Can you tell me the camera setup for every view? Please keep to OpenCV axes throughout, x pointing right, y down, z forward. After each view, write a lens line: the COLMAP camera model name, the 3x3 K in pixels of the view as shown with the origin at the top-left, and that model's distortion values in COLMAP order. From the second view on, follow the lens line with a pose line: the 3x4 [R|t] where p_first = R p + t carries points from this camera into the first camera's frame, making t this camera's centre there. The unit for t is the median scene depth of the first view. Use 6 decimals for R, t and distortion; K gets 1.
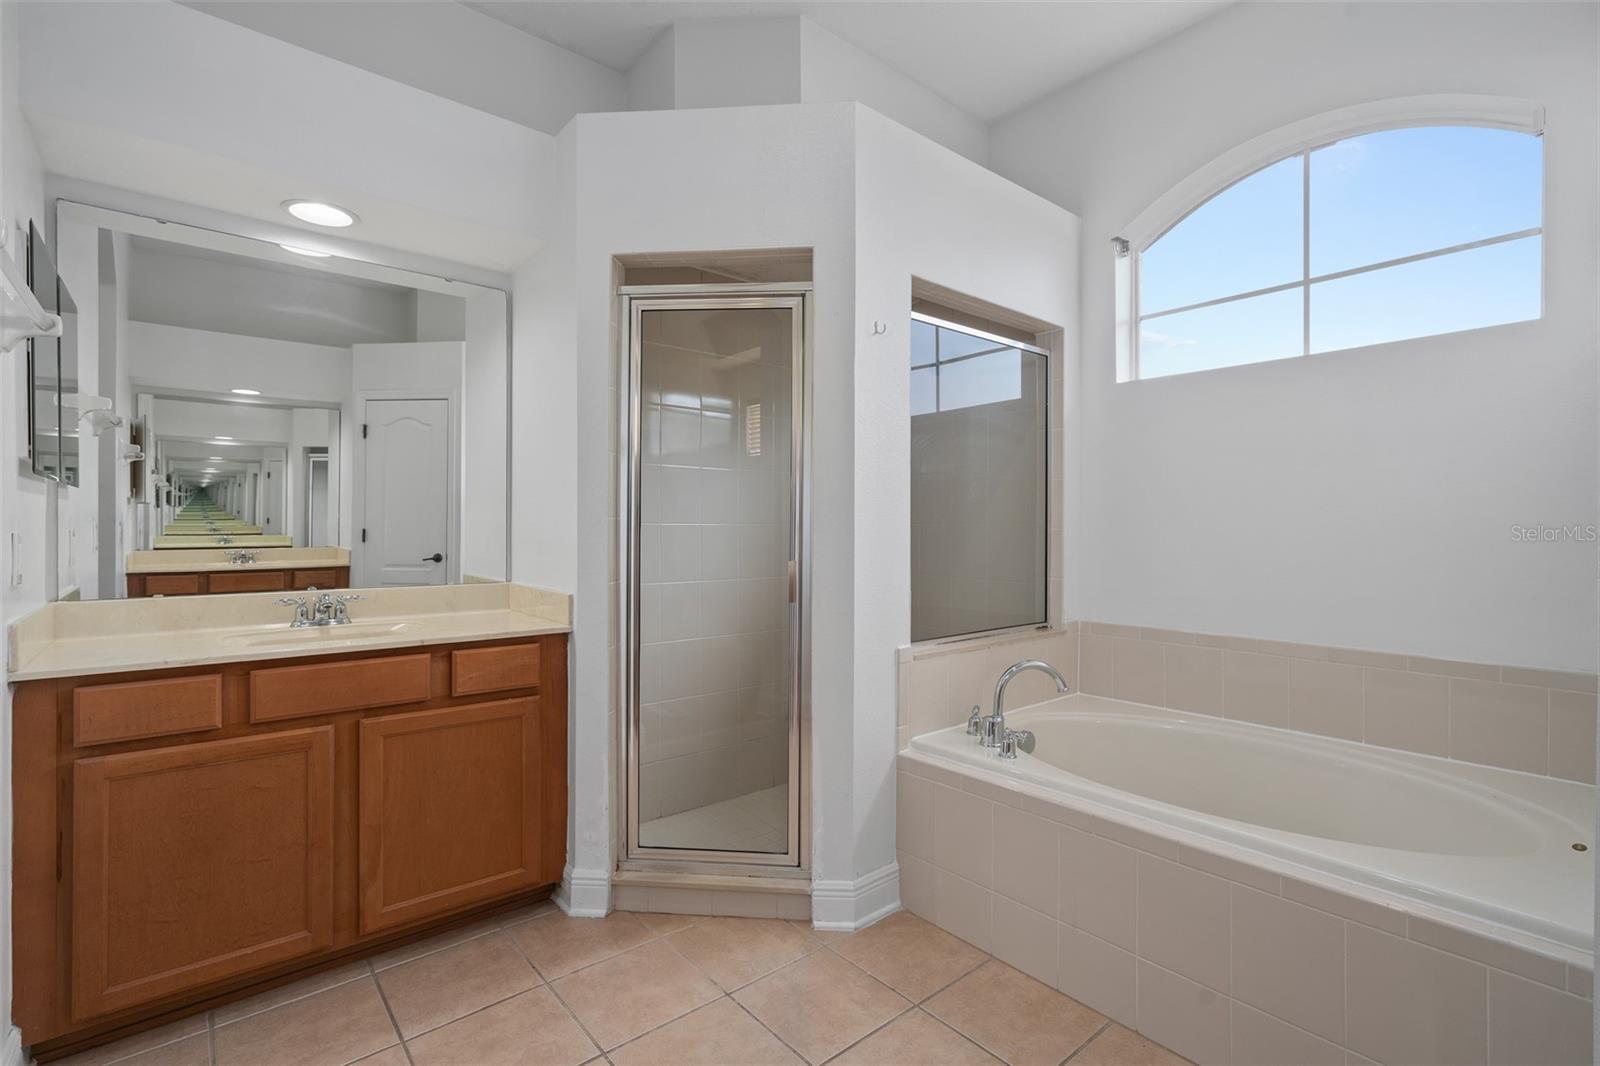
lens RADIAL K [[737.1, 0, 815.8], [0, 737.1, 530.9], [0, 0, 1]] dist [-0.016197, 0.000626]
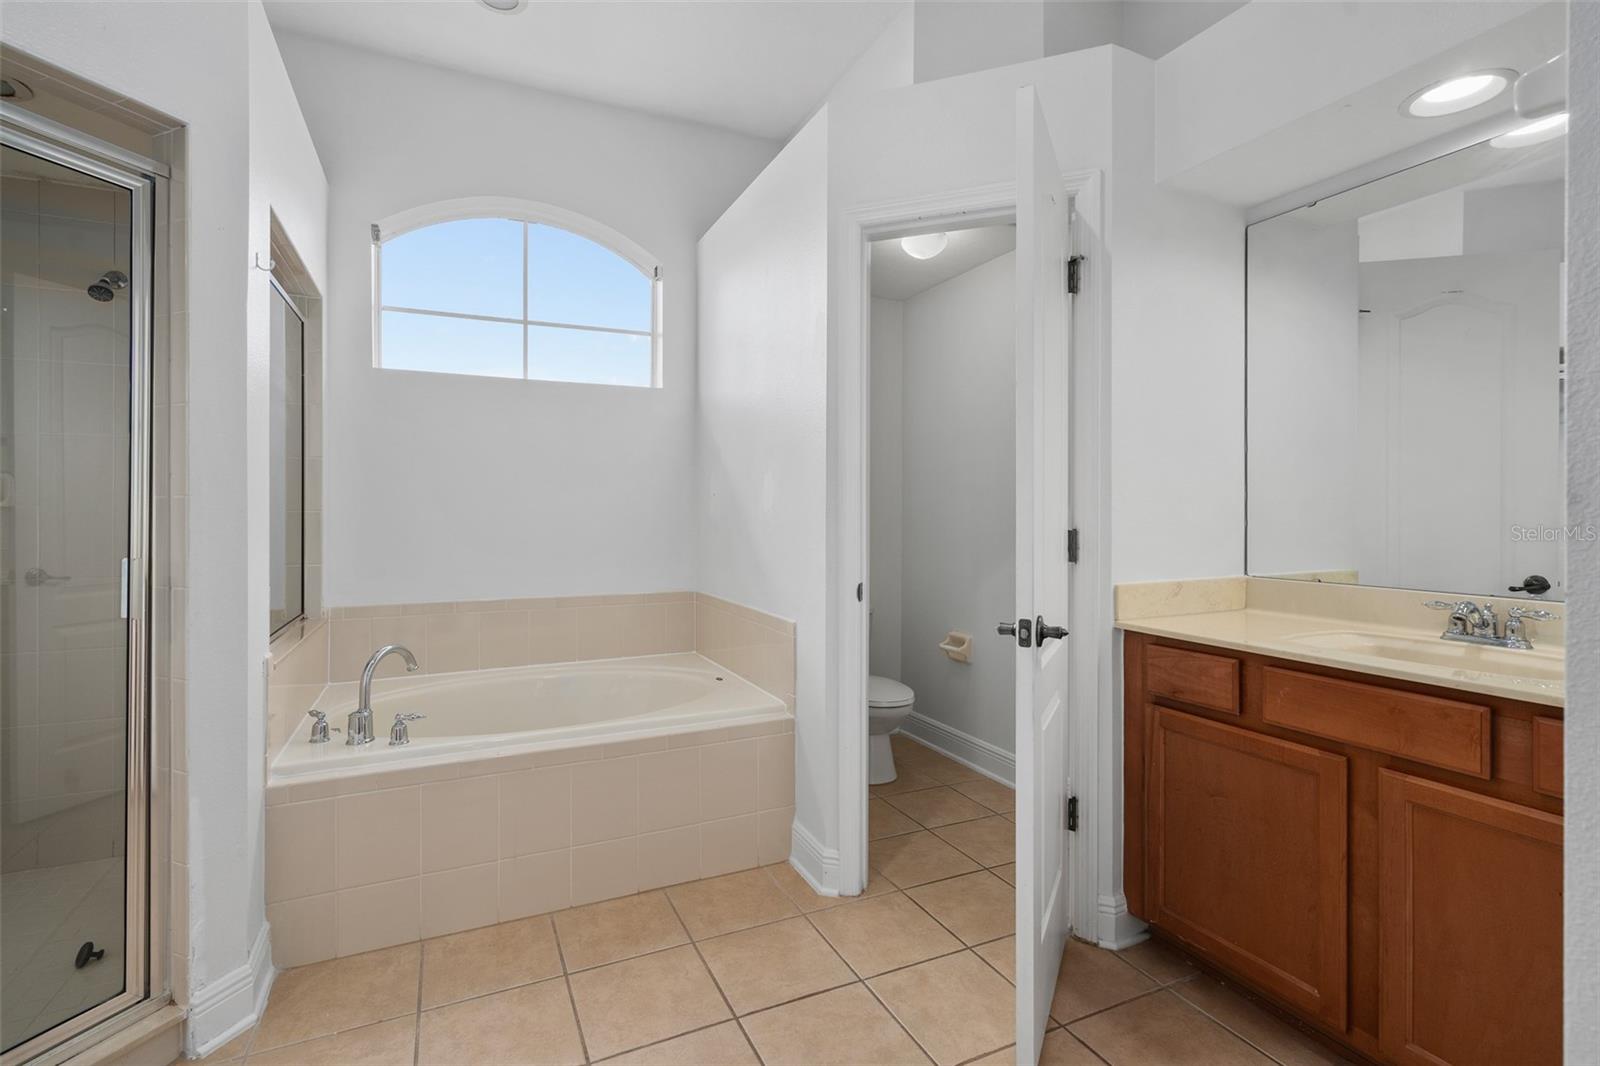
lens RADIAL K [[732.0, 0, 787.8], [0, 732.0, 515.2], [0, 0, 1]] dist [-0.003565, 0.000034]
pose [[0.257255, -0.006701, 0.966320, -0.535402], [0.002166, 0.999977, 0.006358, -0.003466], [-0.966341, 0.000458, 0.257264, 0.238206]]
